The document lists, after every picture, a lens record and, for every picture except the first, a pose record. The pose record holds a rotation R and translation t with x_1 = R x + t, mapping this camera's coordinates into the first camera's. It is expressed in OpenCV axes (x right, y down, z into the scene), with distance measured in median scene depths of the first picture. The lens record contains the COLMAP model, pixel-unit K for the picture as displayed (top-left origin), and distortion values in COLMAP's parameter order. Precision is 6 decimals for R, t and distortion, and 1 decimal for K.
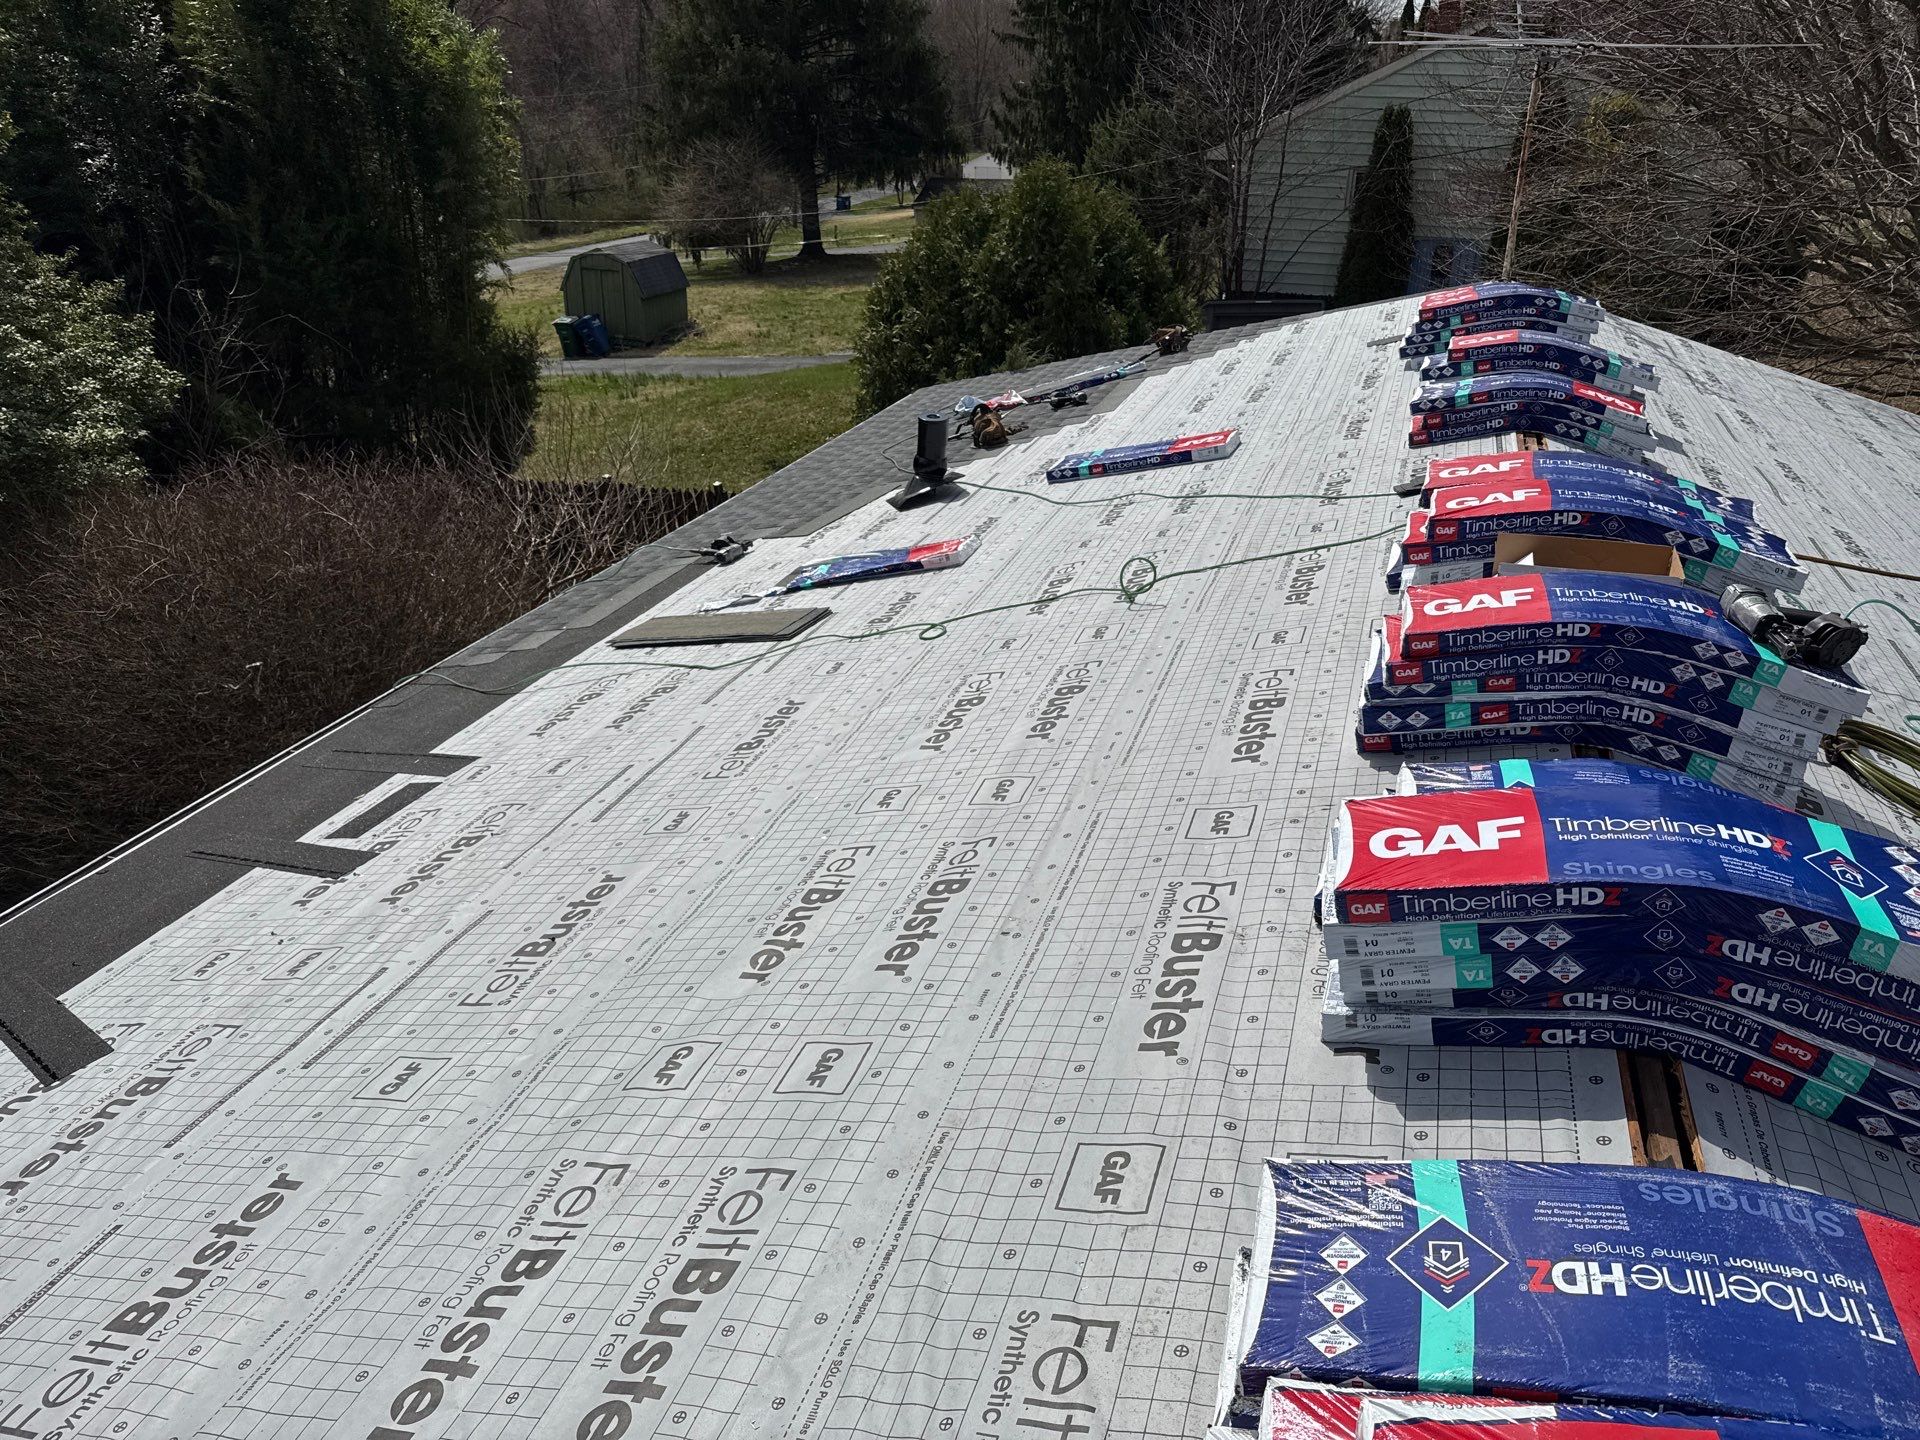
lens RADIAL K [[1343.4, 0, 968.0], [0, 1343.4, 744.0], [0, 0, 1]] dist [0.073232, -0.118858]
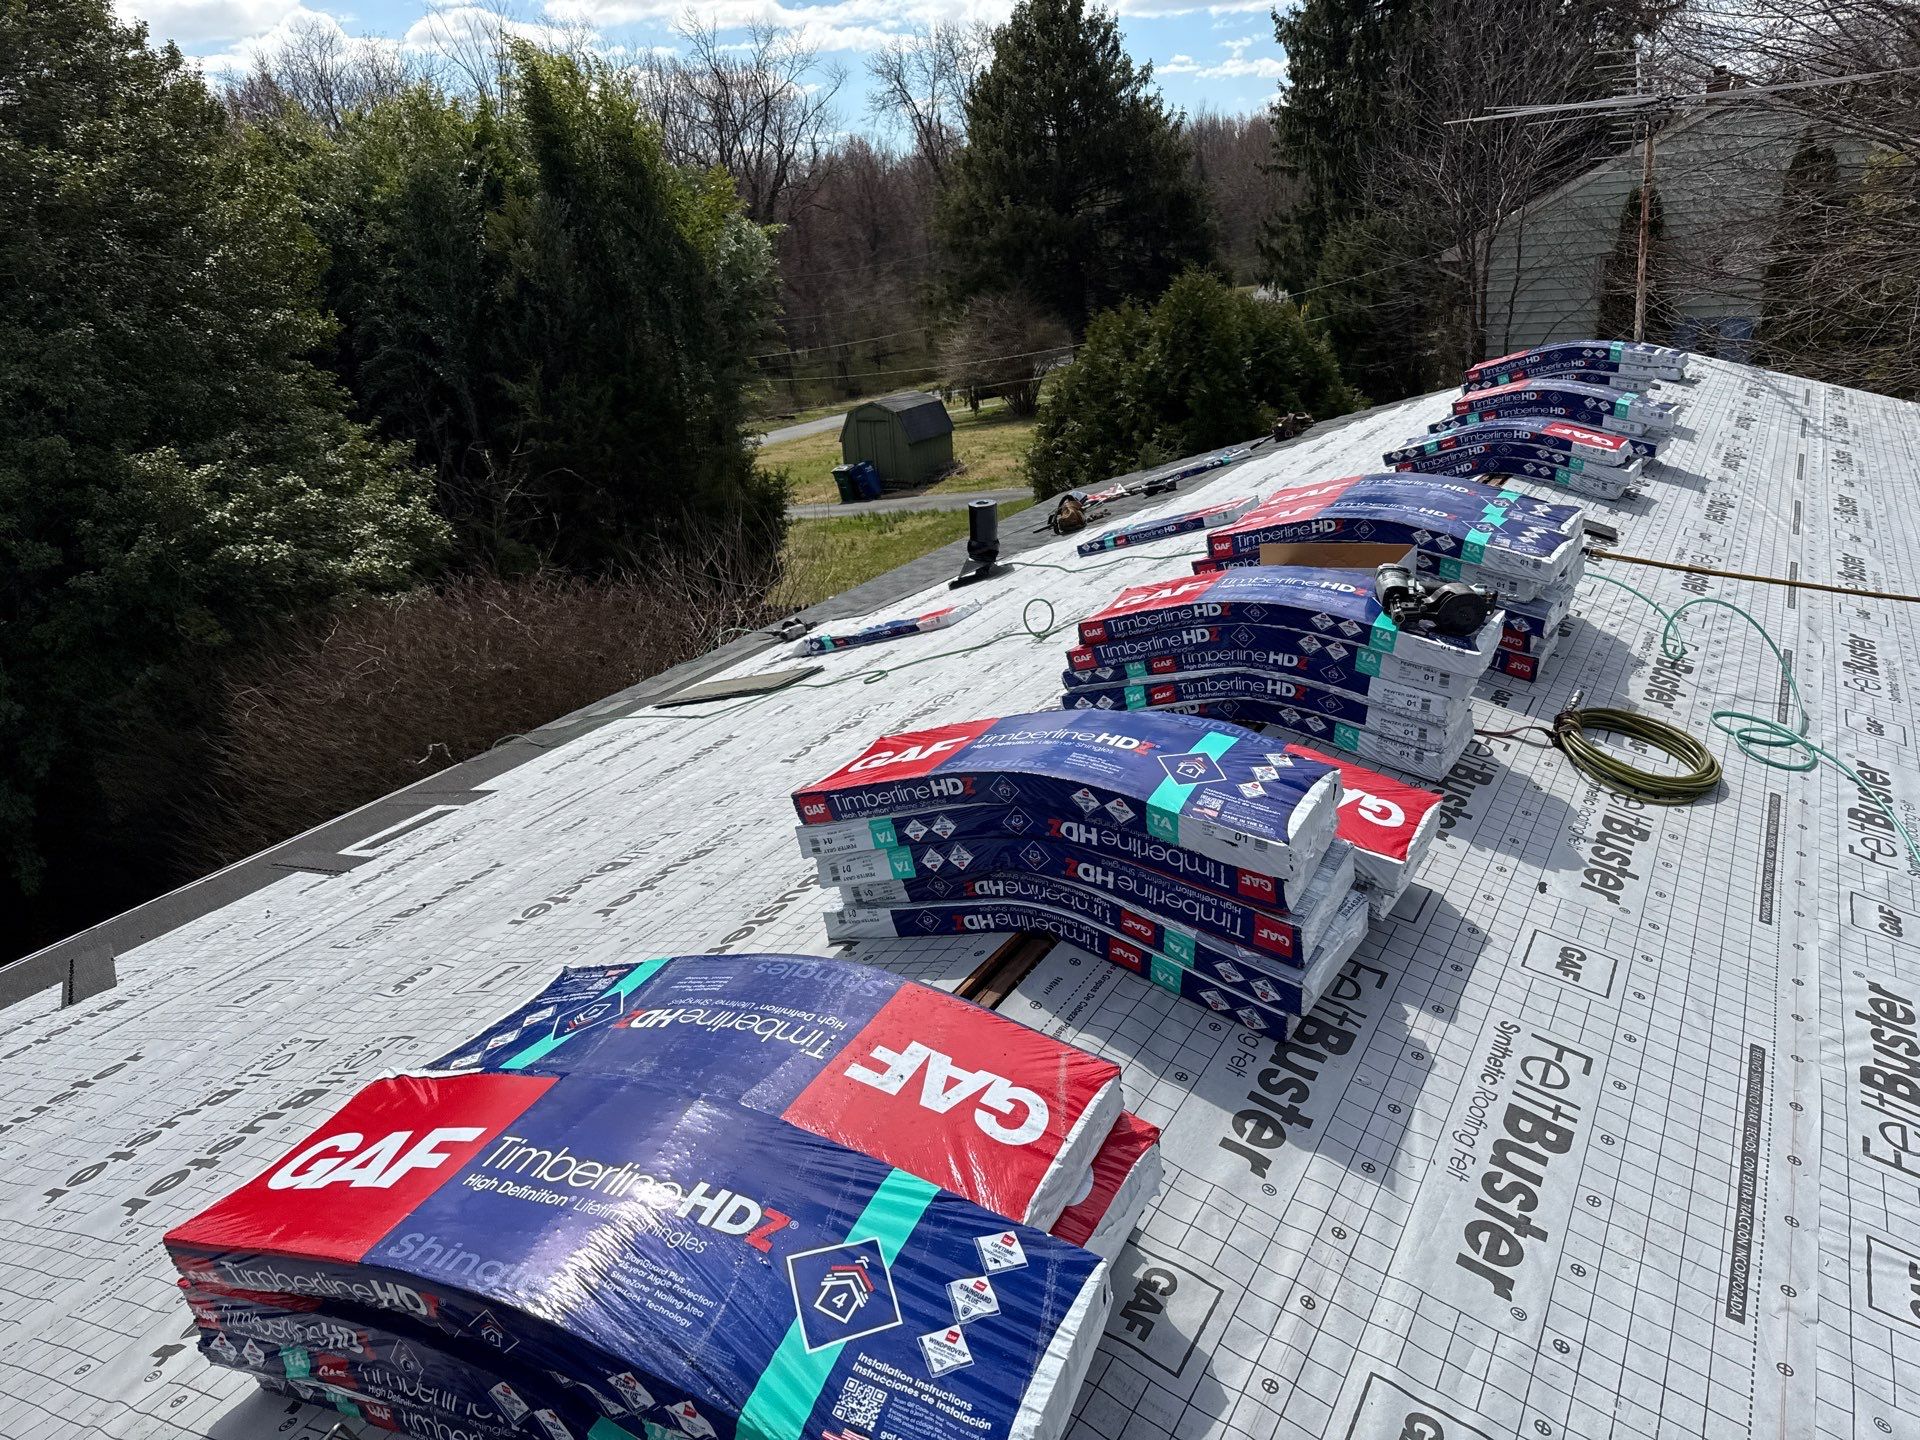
lens RADIAL K [[1328.0, 0, 953.4], [0, 1328.0, 759.5], [0, 0, 1]] dist [0.151240, -0.255476]
pose [[0.971253, -0.008802, -0.237887, 0.476759], [-0.011305, 0.996483, -0.083028, 0.119939], [0.237781, 0.083331, 0.967738, -0.069597]]
